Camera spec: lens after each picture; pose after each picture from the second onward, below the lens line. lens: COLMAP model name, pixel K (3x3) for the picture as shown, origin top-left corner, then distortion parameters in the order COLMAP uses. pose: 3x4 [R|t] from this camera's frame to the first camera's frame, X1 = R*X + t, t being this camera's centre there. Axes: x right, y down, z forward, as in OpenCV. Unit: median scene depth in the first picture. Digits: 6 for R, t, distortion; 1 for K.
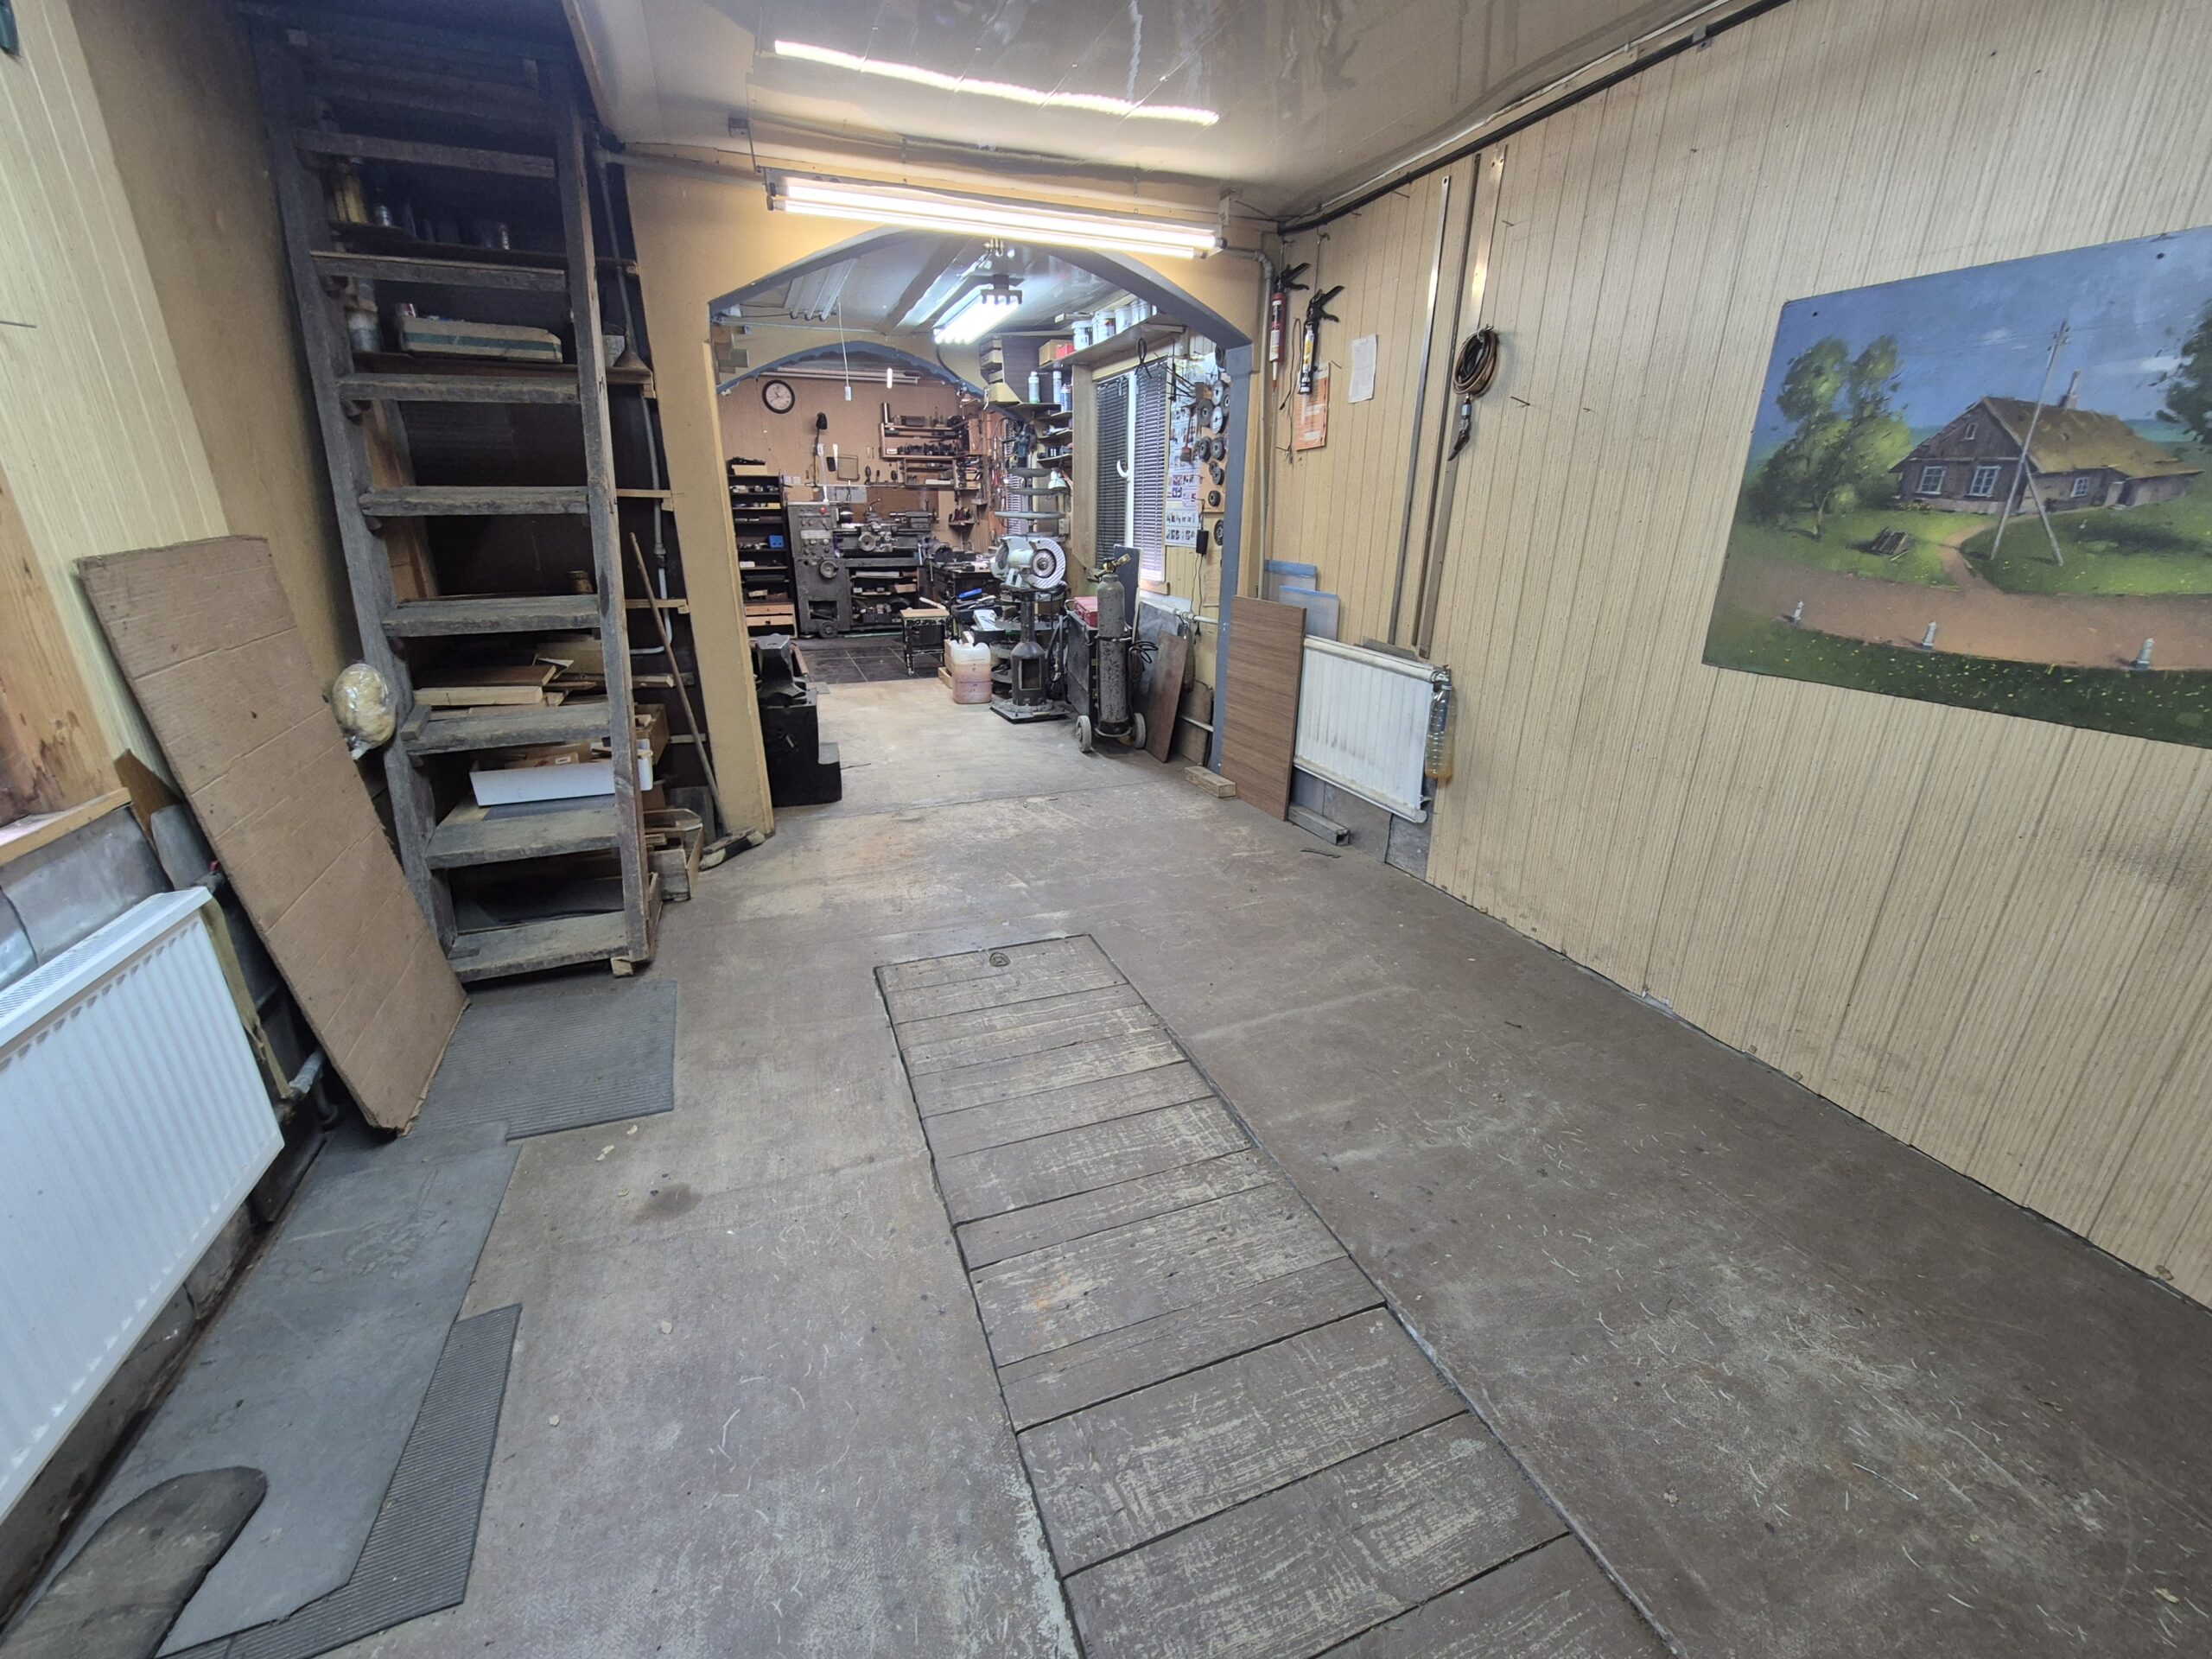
lens RADIAL K [[907.5, 0, 1093.1], [0, 907.5, 833.8], [0, 0, 1]] dist [-0.001544, 0.000984]
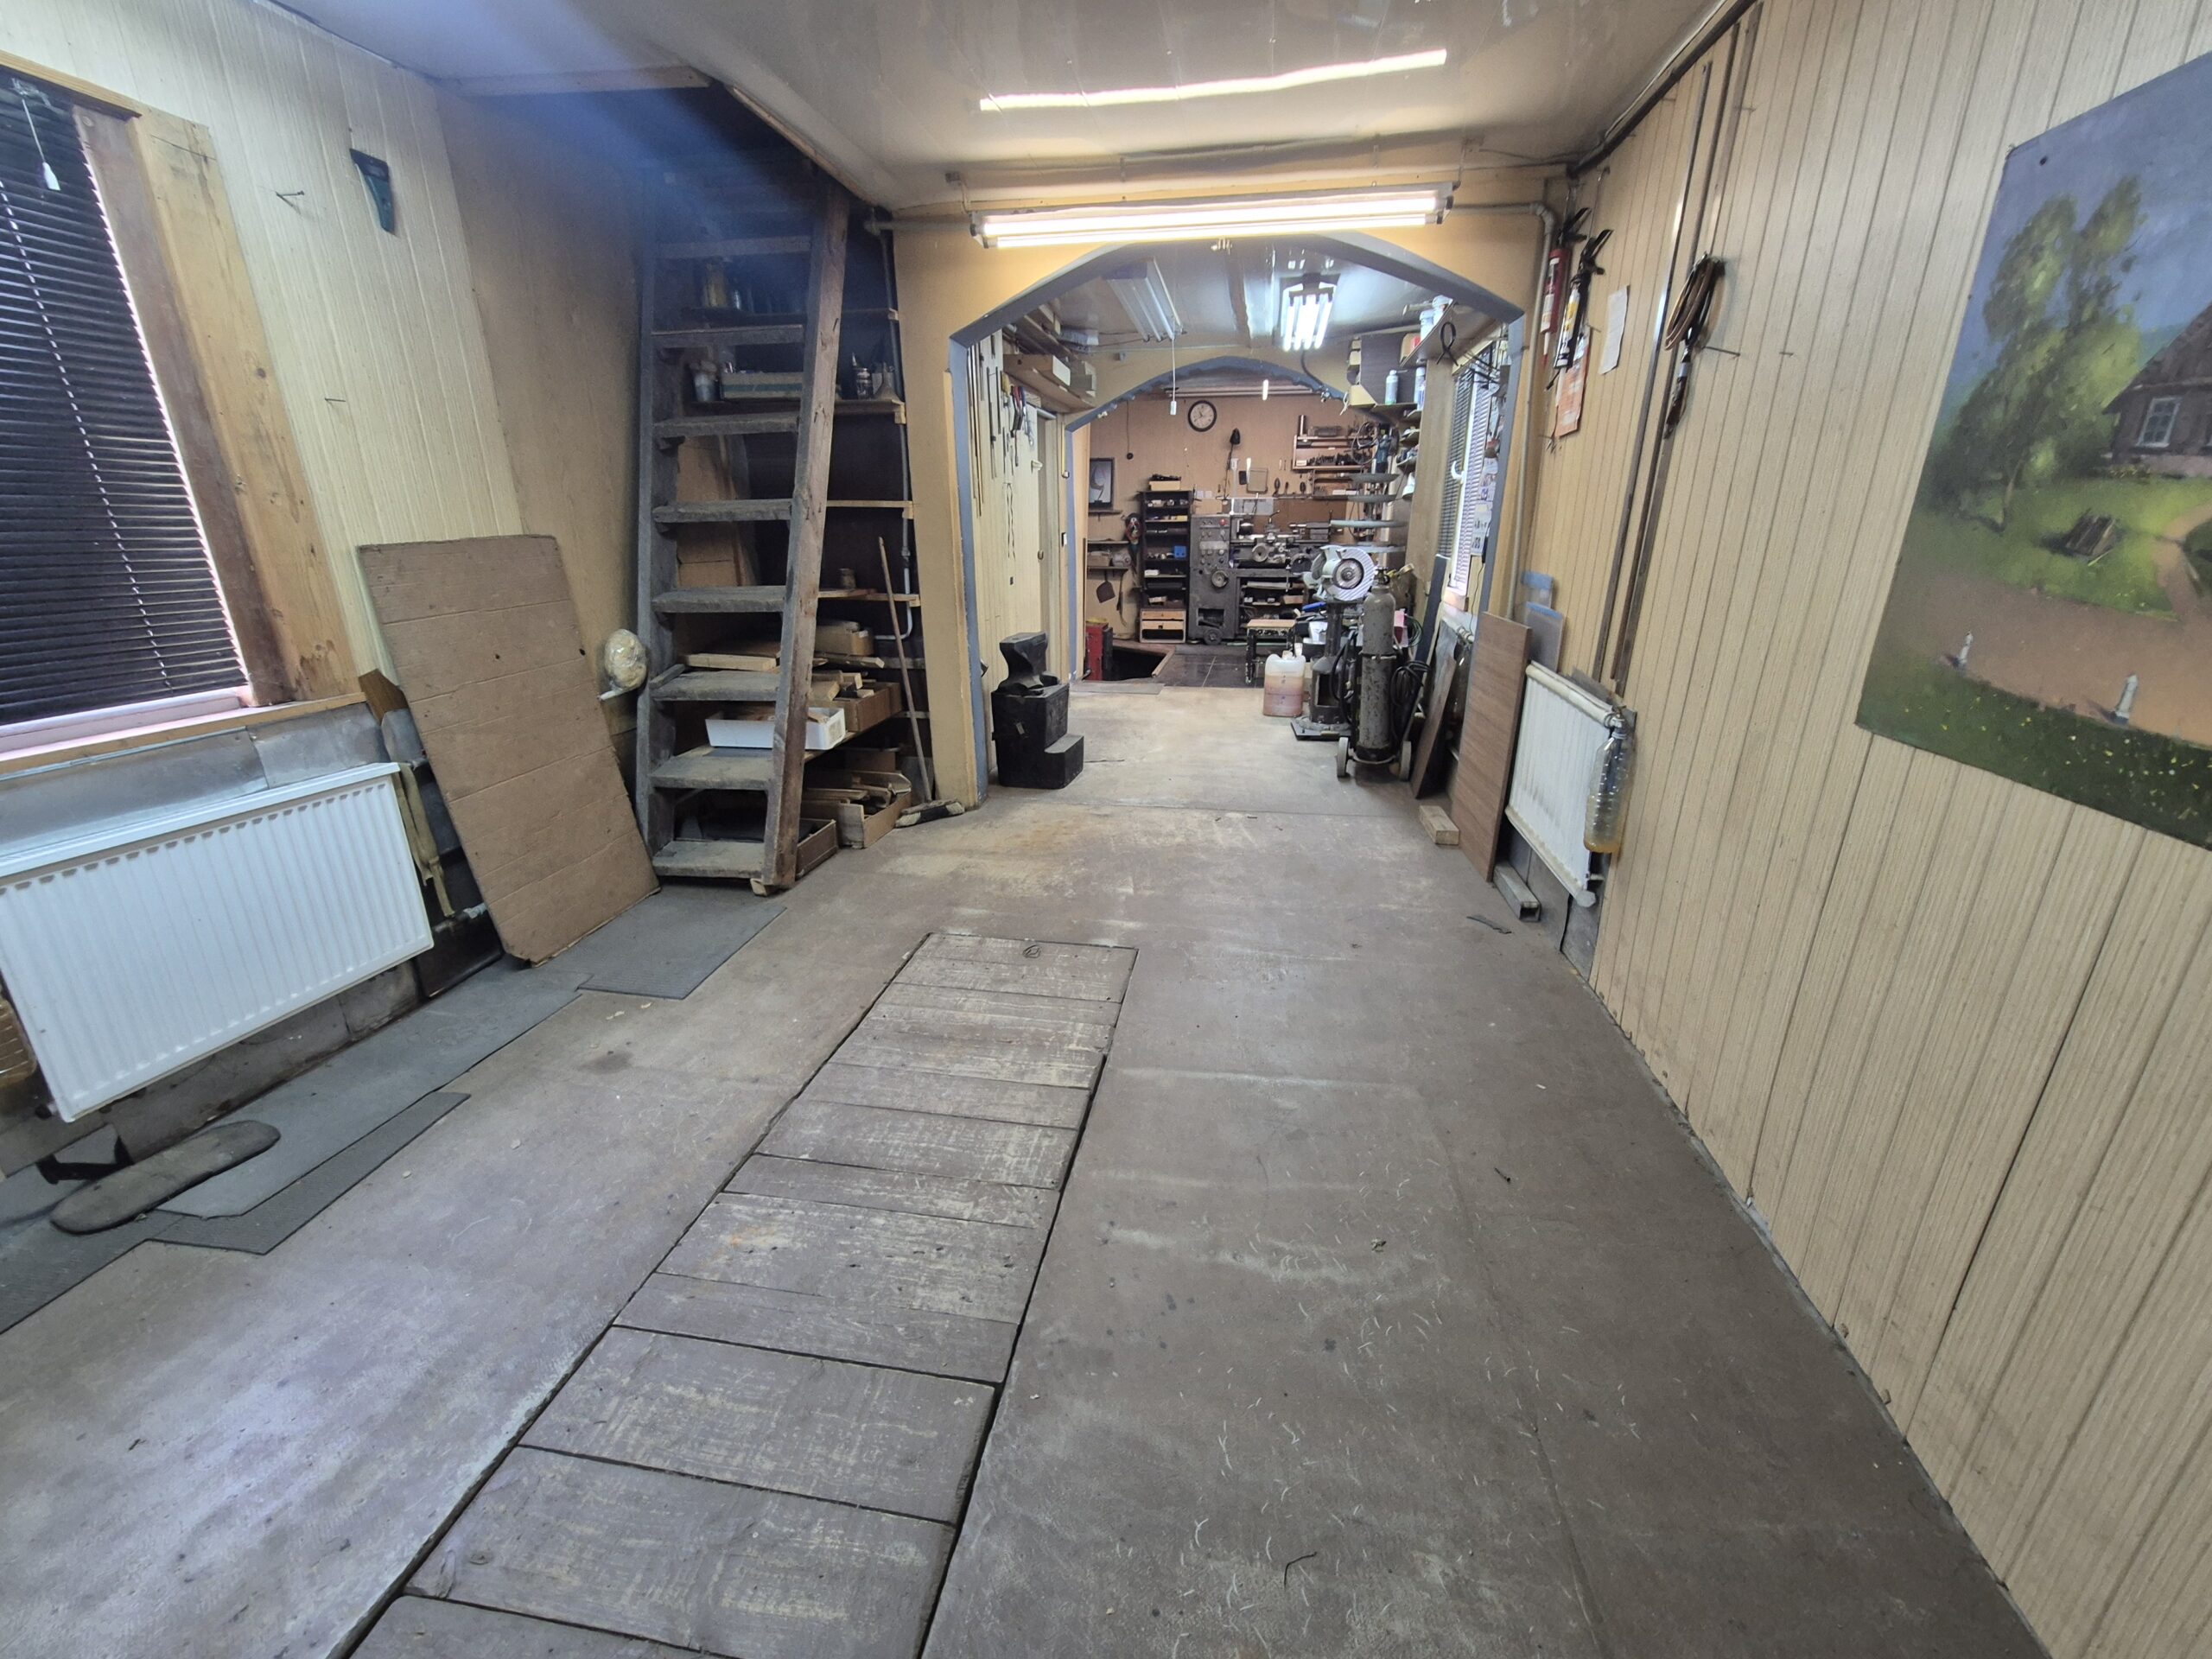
lens RADIAL K [[907.5, 0, 1099.0], [0, 907.5, 832.4], [0, 0, 1]] dist [-0.001544, 0.000984]
pose [[0.860417, 0.155566, -0.485265, 0.139093], [-0.163521, 0.986191, 0.026216, -0.010302], [0.482642, 0.056794, 0.873974, 0.044229]]
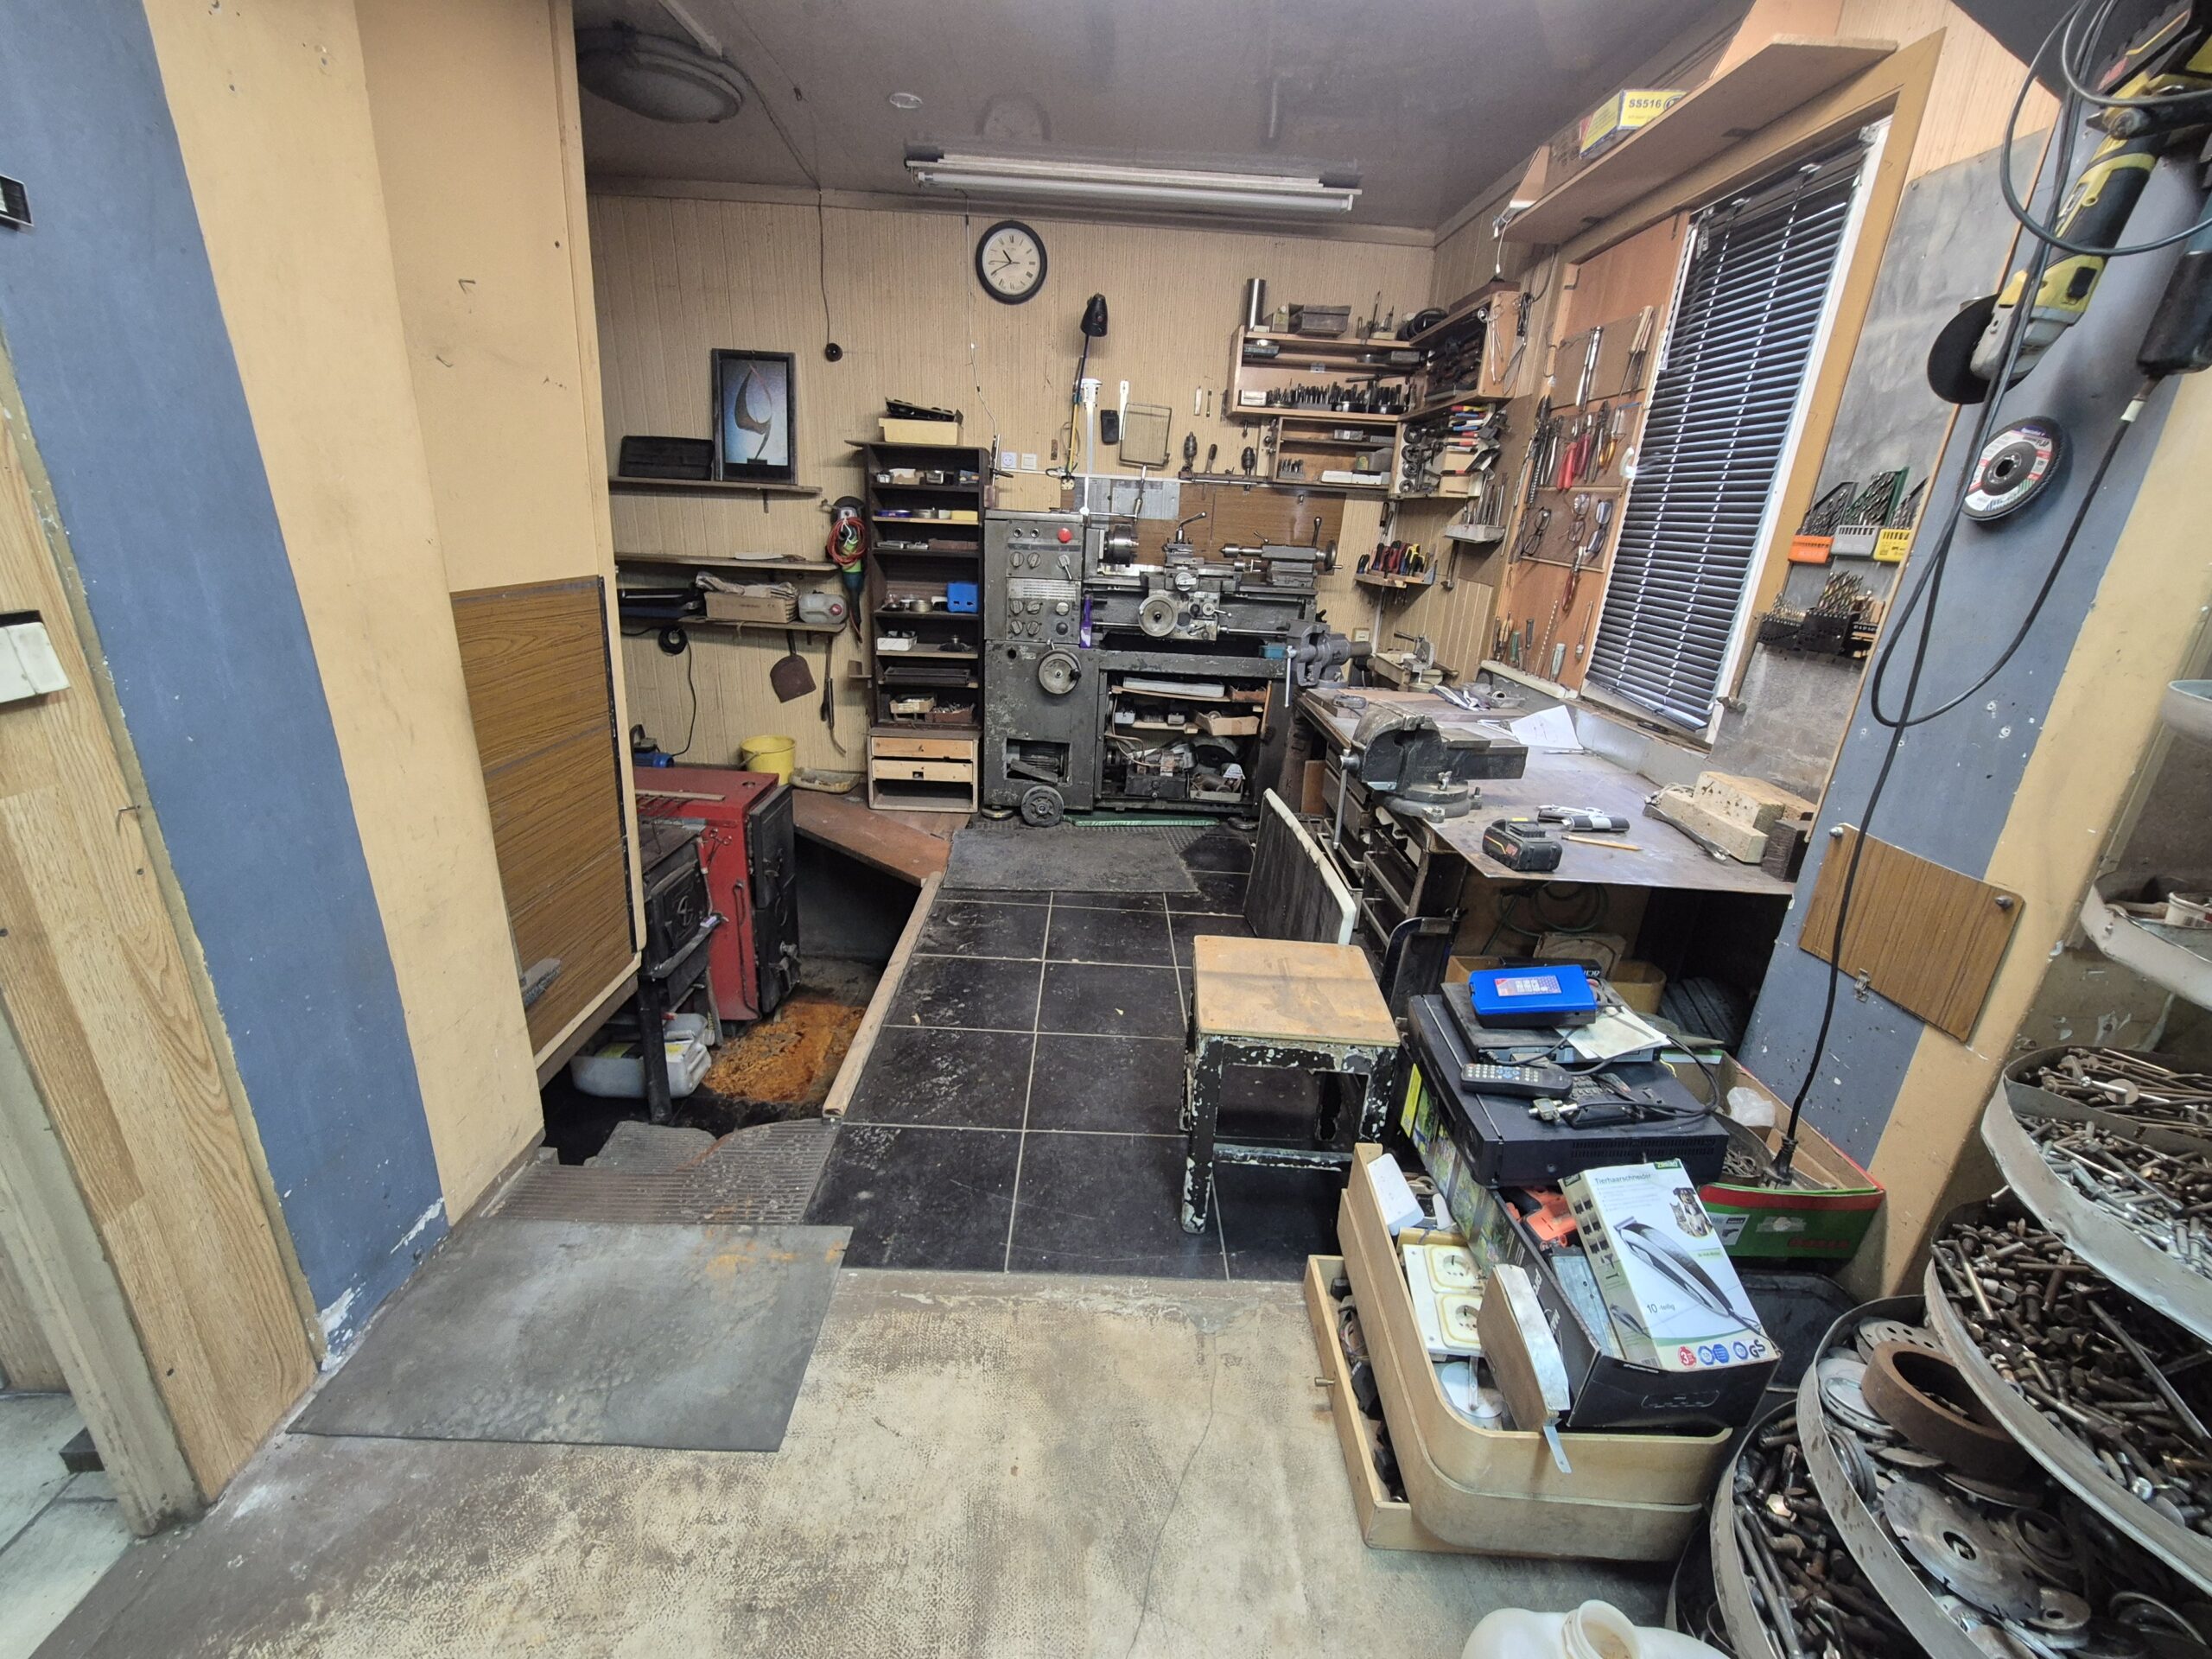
lens RADIAL K [[907.5, 0, 1104.2], [0, 907.5, 844.0], [0, 0, 1]] dist [-0.001544, 0.000984]
pose [[0.940100, 0.156125, -0.303046, -0.133711], [-0.157464, 0.987319, 0.020175, -0.227554], [0.302353, 0.028753, 0.952762, 0.614983]]
